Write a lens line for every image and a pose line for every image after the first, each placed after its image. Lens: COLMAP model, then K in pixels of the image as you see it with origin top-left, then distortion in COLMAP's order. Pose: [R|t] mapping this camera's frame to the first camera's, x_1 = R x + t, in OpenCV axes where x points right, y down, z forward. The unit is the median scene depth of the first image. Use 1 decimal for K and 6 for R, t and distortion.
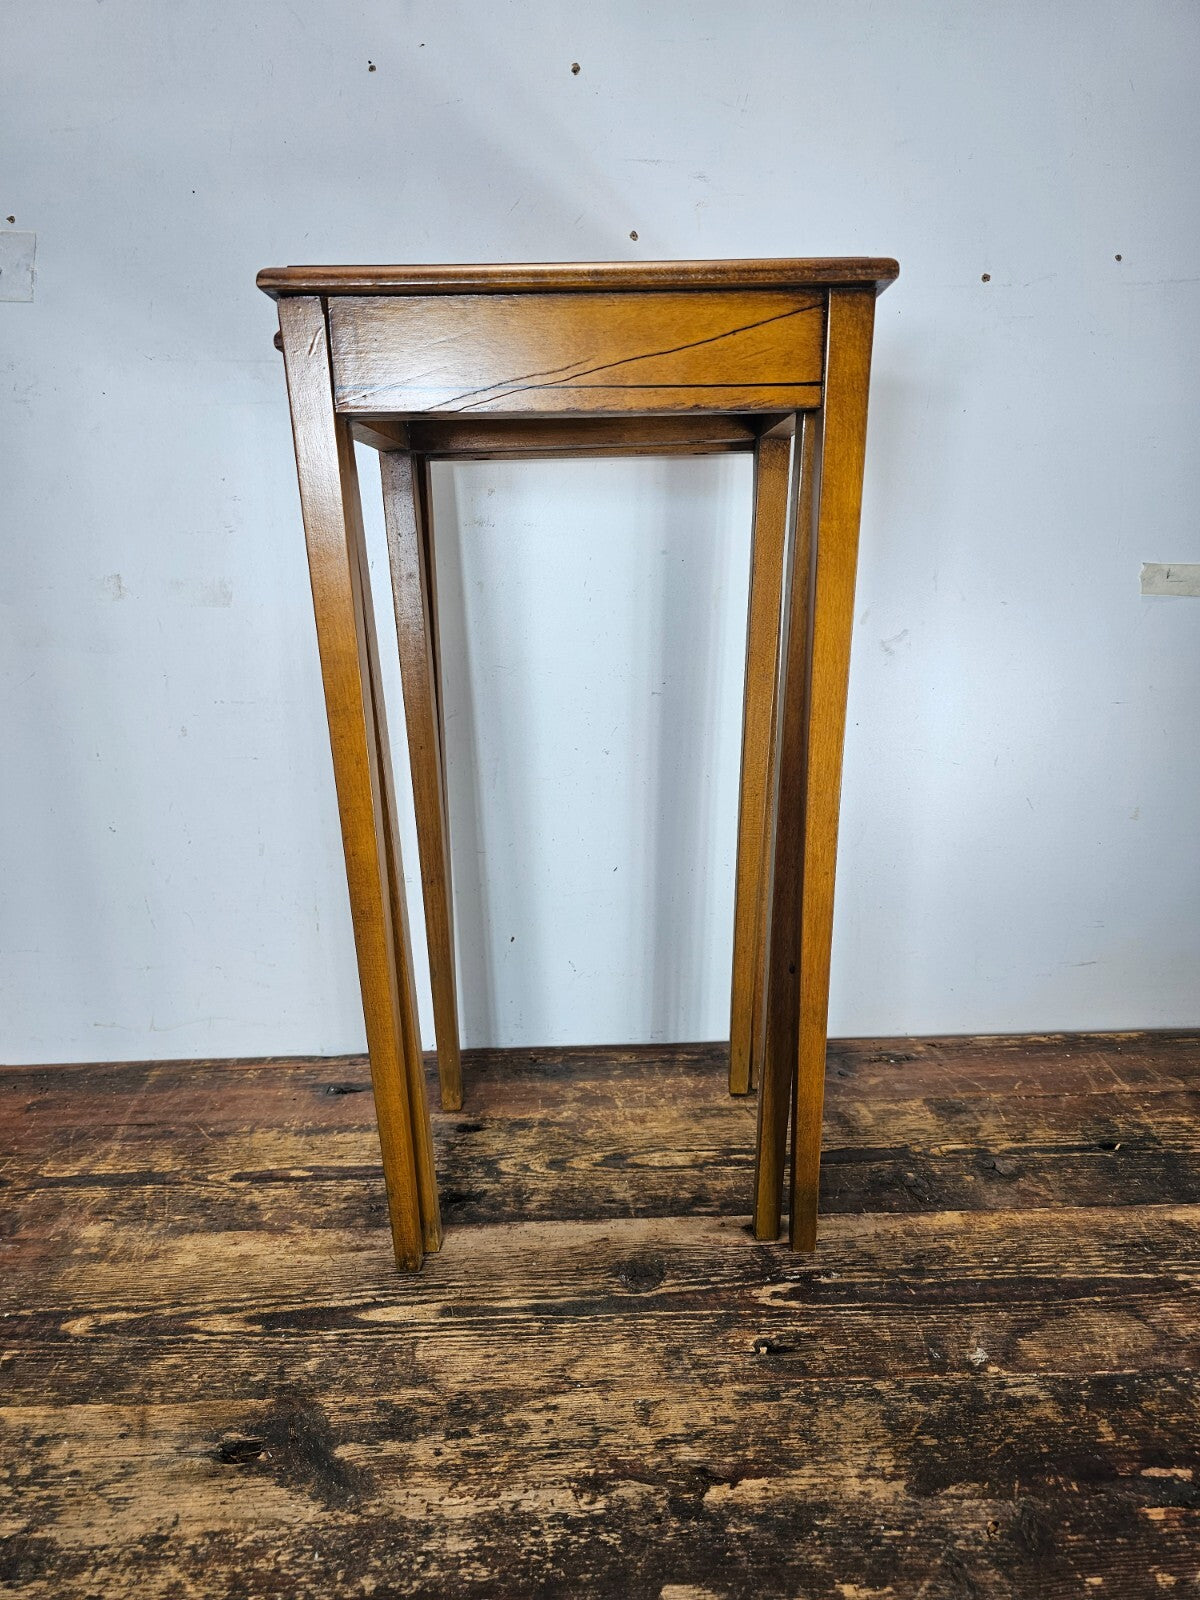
lens RADIAL K [[1141.2, 0, 597.7], [0, 1141.2, 797.9], [0, 0, 1]] dist [0.012682, -0.020037]
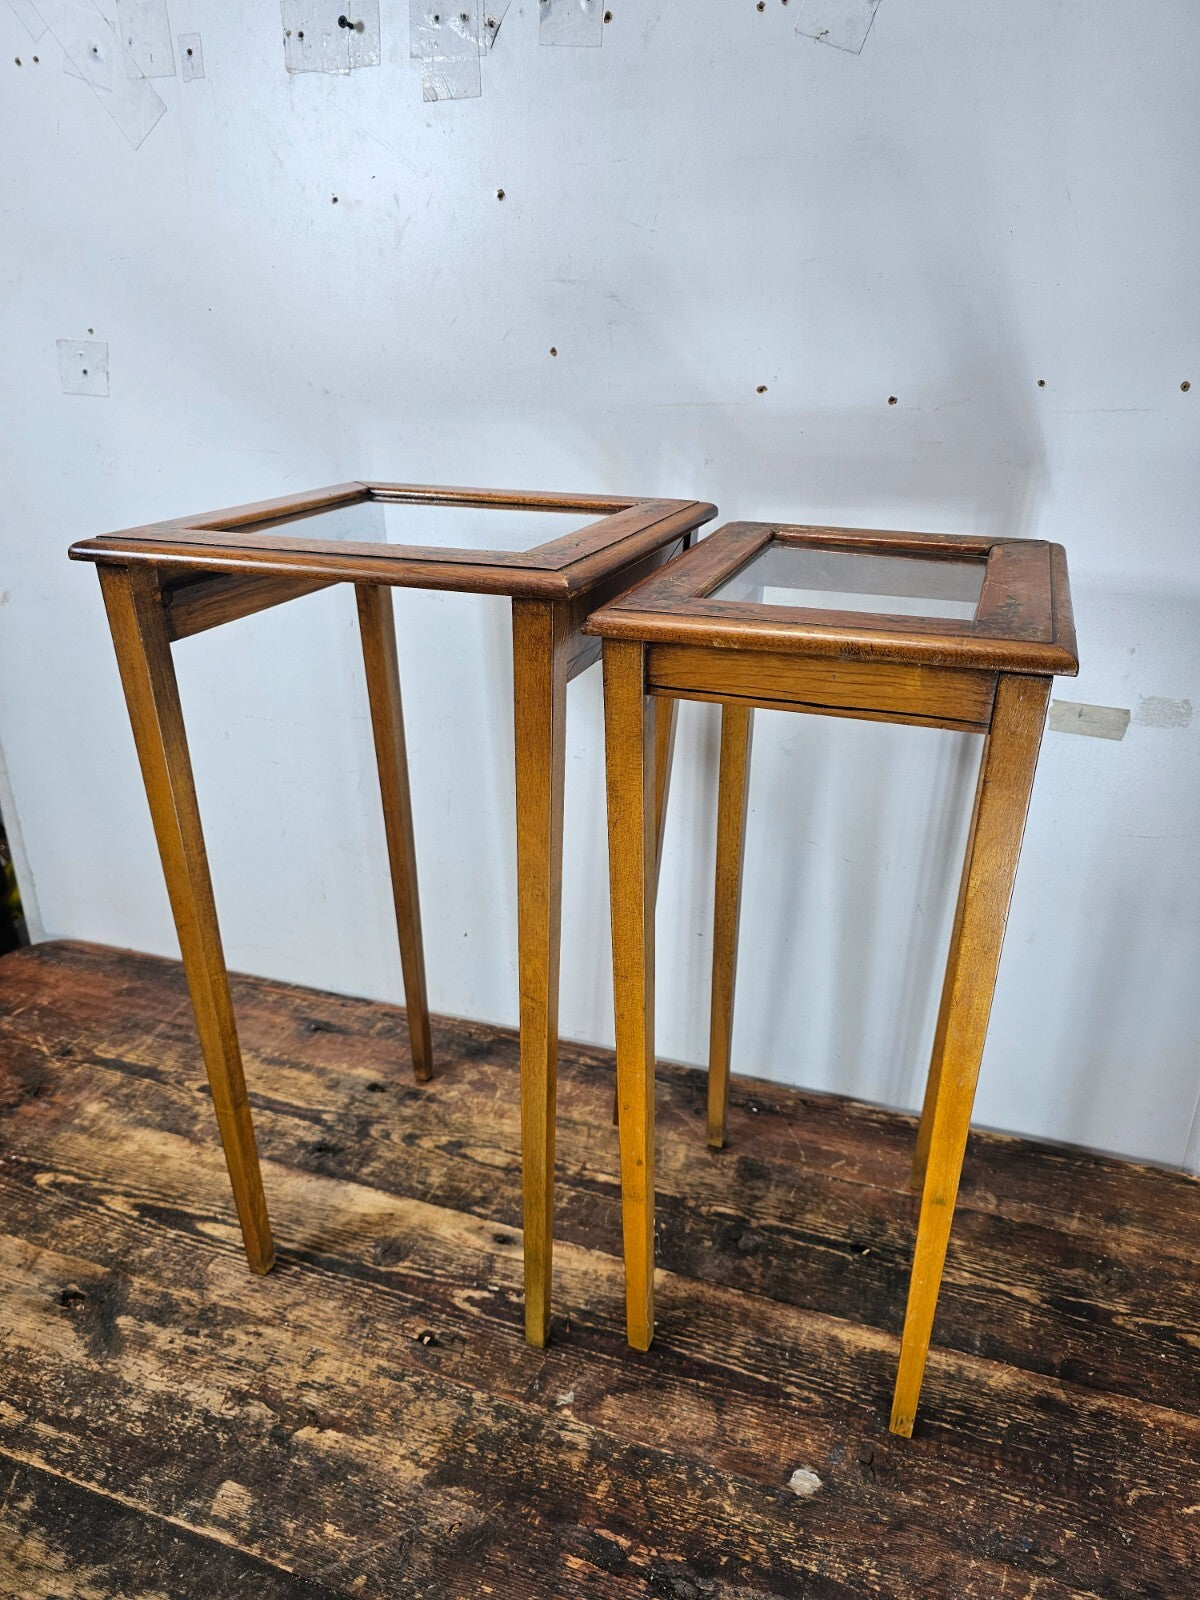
lens RADIAL K [[1141.2, 0, 591.9], [0, 1141.2, 819.9], [0, 0, 1]] dist [0.012682, -0.020037]
pose [[0.928357, 0.161794, -0.334628, 0.628809], [-0.096044, 0.974134, 0.204543, -0.367764], [0.359067, -0.157750, 0.919884, -0.050027]]
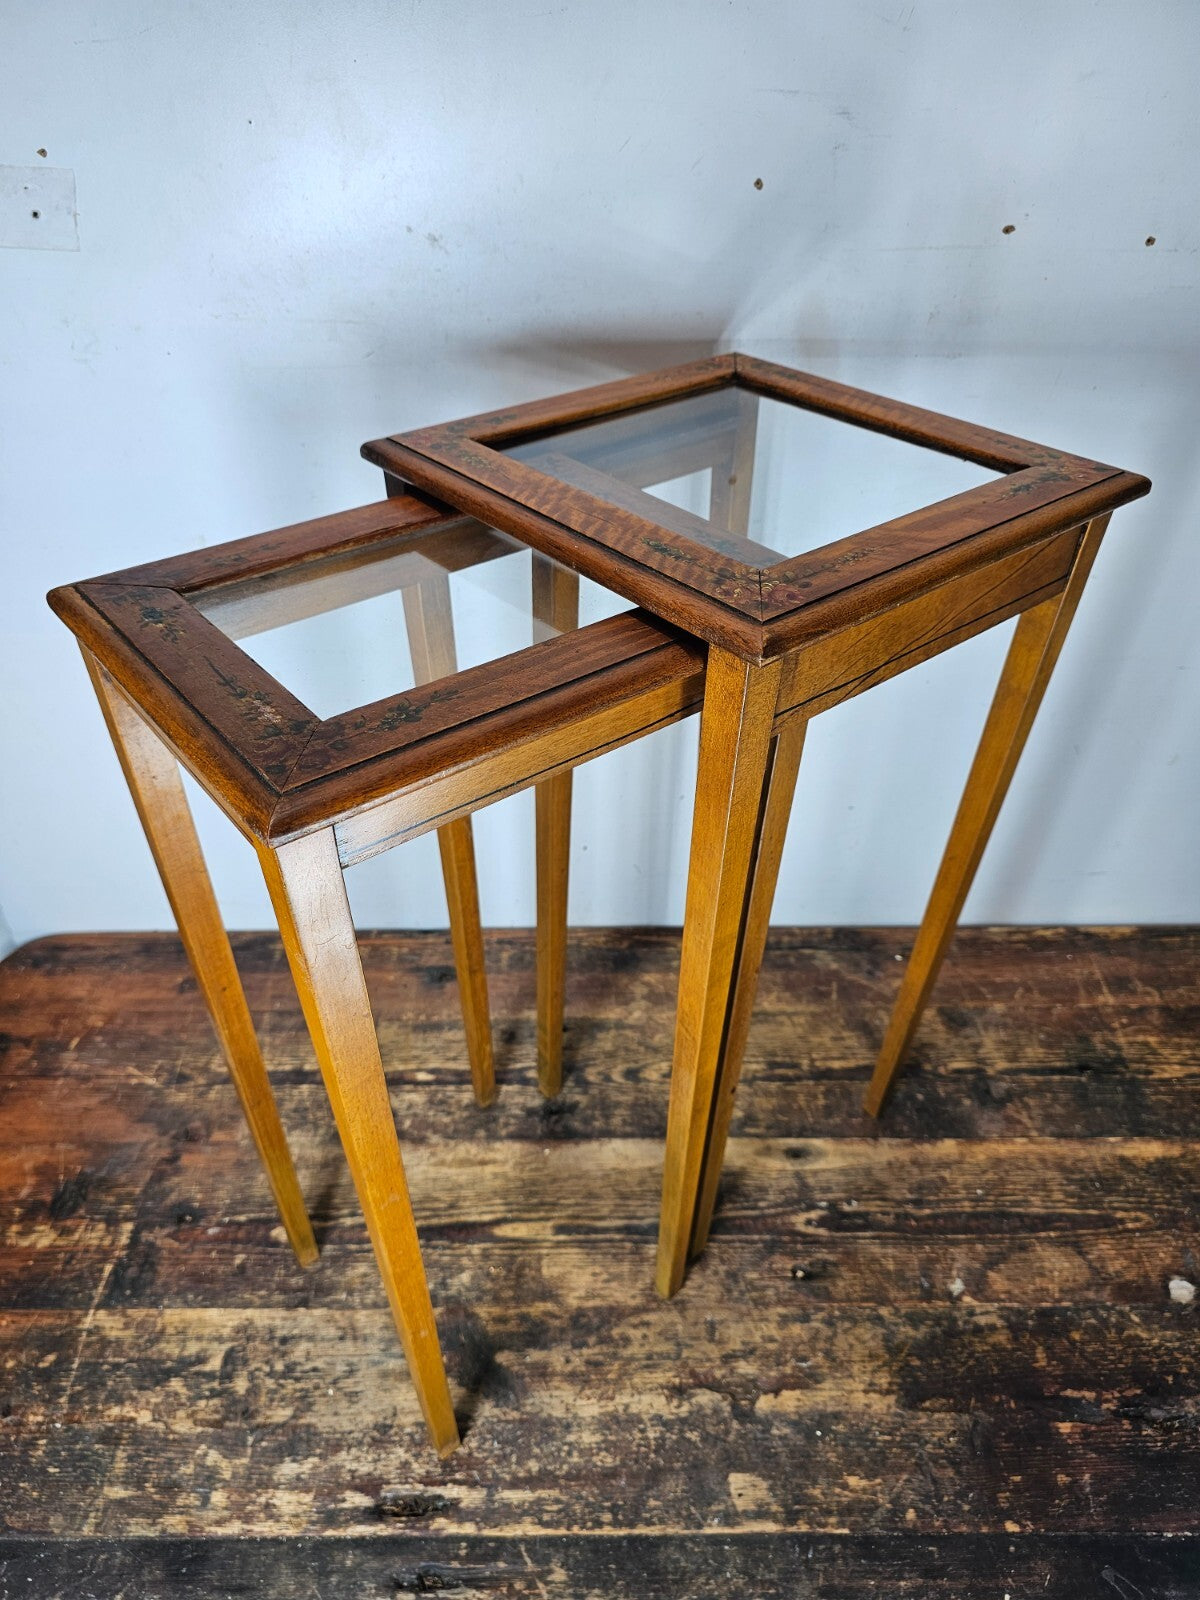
lens RADIAL K [[1141.2, 0, 585.8], [0, 1141.2, 861.5], [0, 0, 1]] dist [0.012682, -0.020037]
pose [[0.999636, 0.026945, 0.001477, -0.114128], [-0.024947, 0.901863, 0.431300, -0.501314], [0.010290, -0.431180, 0.902207, -0.011542]]
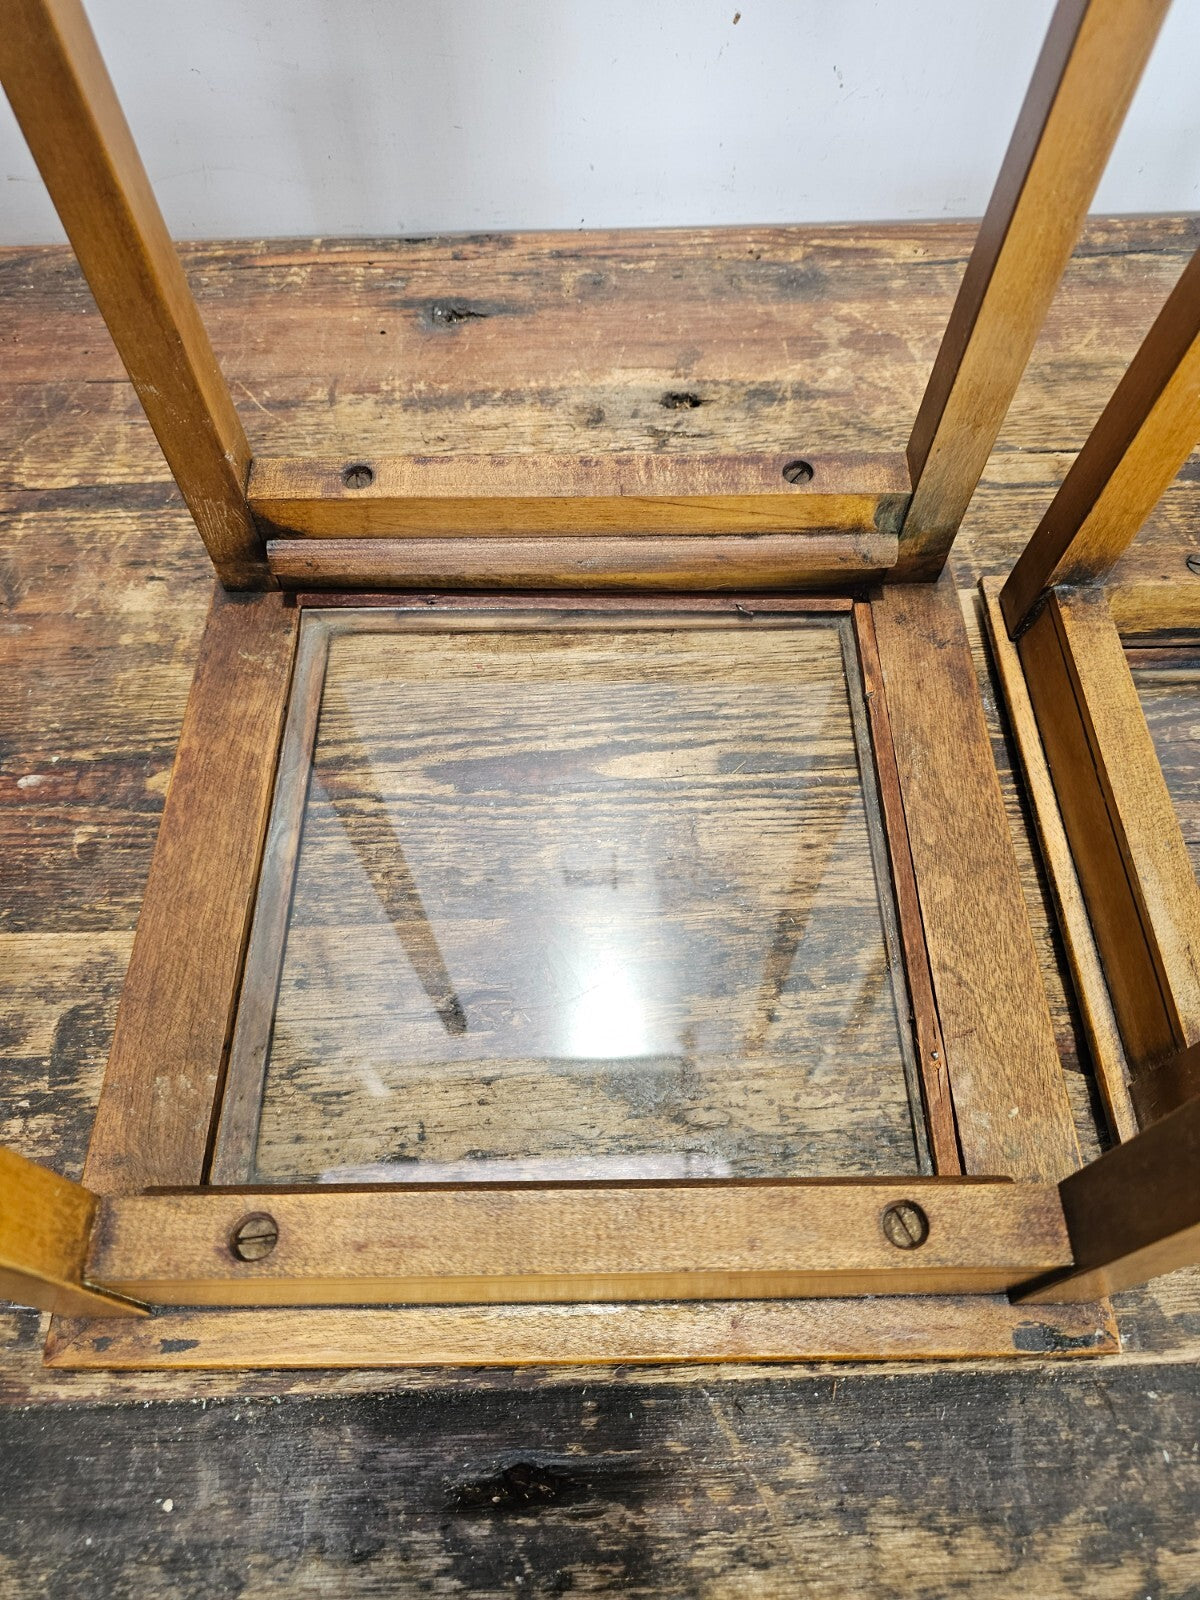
lens RADIAL K [[1141.2, 0, 611.7], [0, 1141.2, 854.9], [0, 0, 1]] dist [0.012682, -0.020037]
pose [[0.999808, 0.002145, 0.019482, -0.209170], [-0.015678, 0.684022, 0.729293, 0.005779], [-0.011762, -0.729458, 0.683924, 0.504589]]
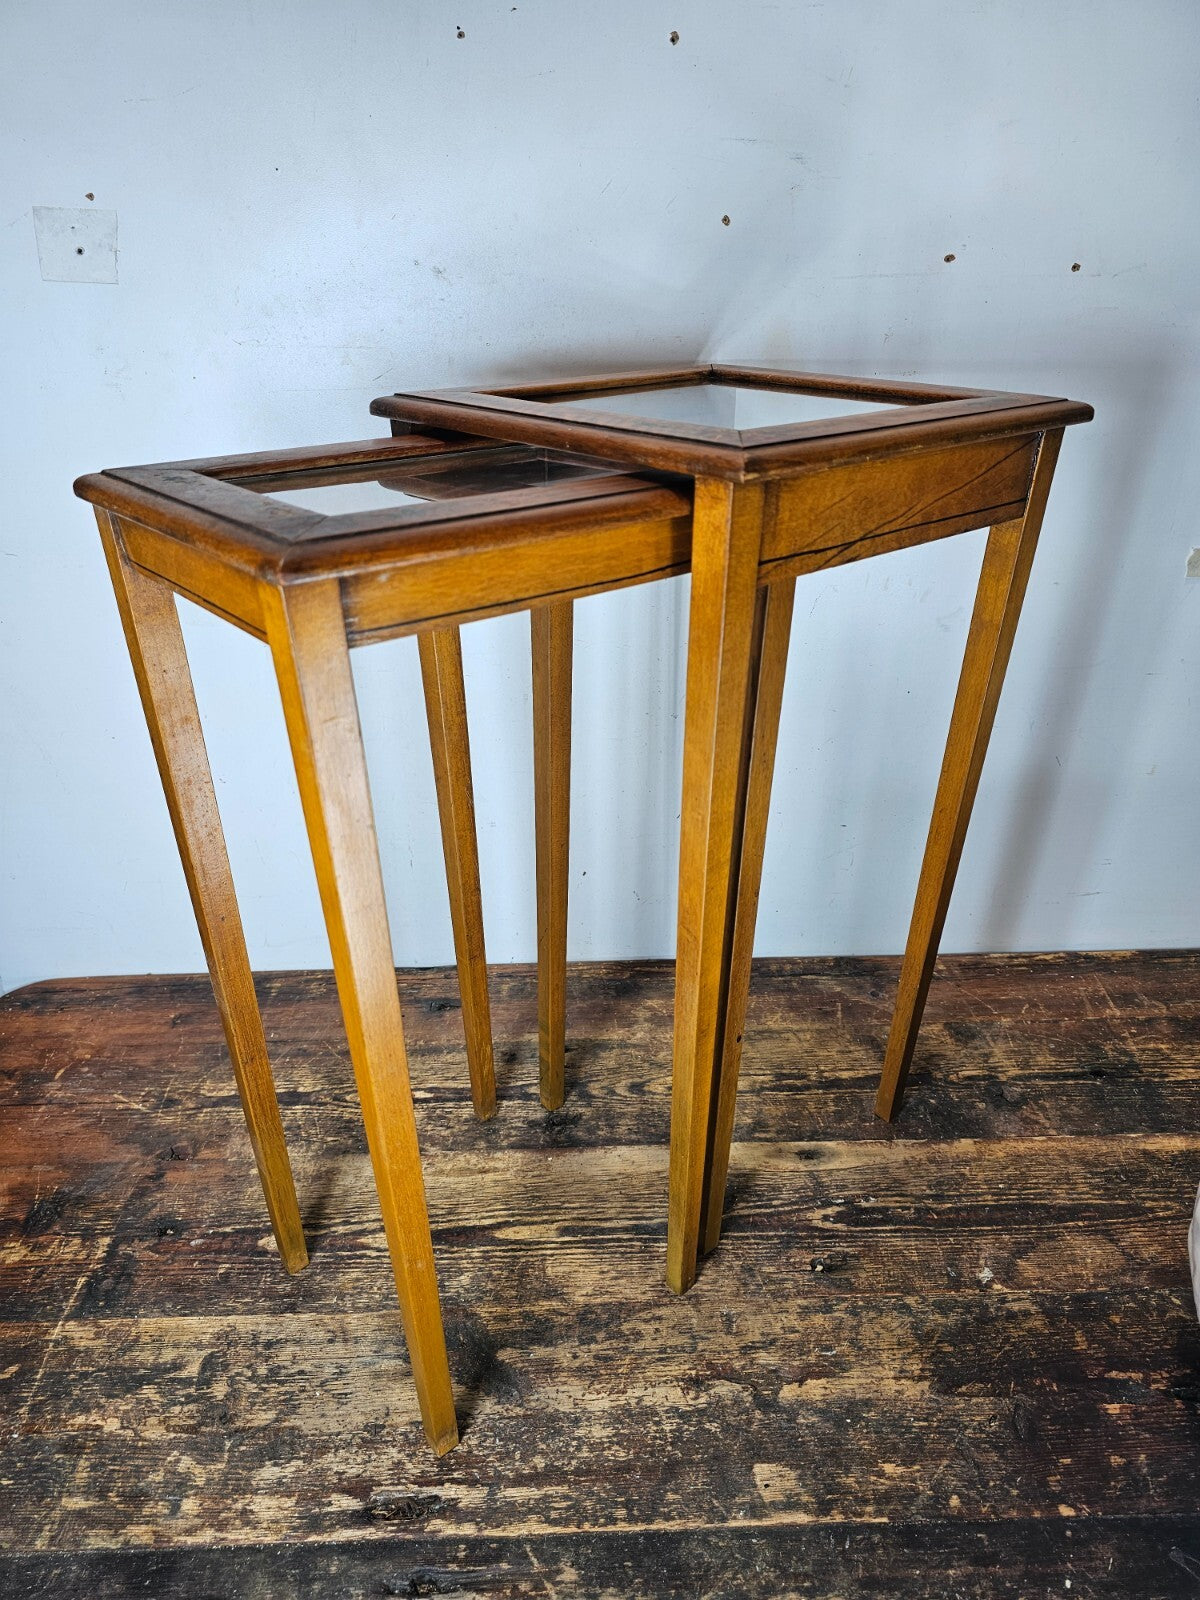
lens RADIAL K [[1141.2, 0, 603.9], [0, 1141.2, 820.0], [0, 0, 1]] dist [0.012682, -0.020037]
pose [[0.999851, 0.008380, 0.015077, -0.110247], [-0.011776, 0.970297, 0.241629, -0.289075], [-0.012604, -0.241771, 0.970252, -0.108108]]
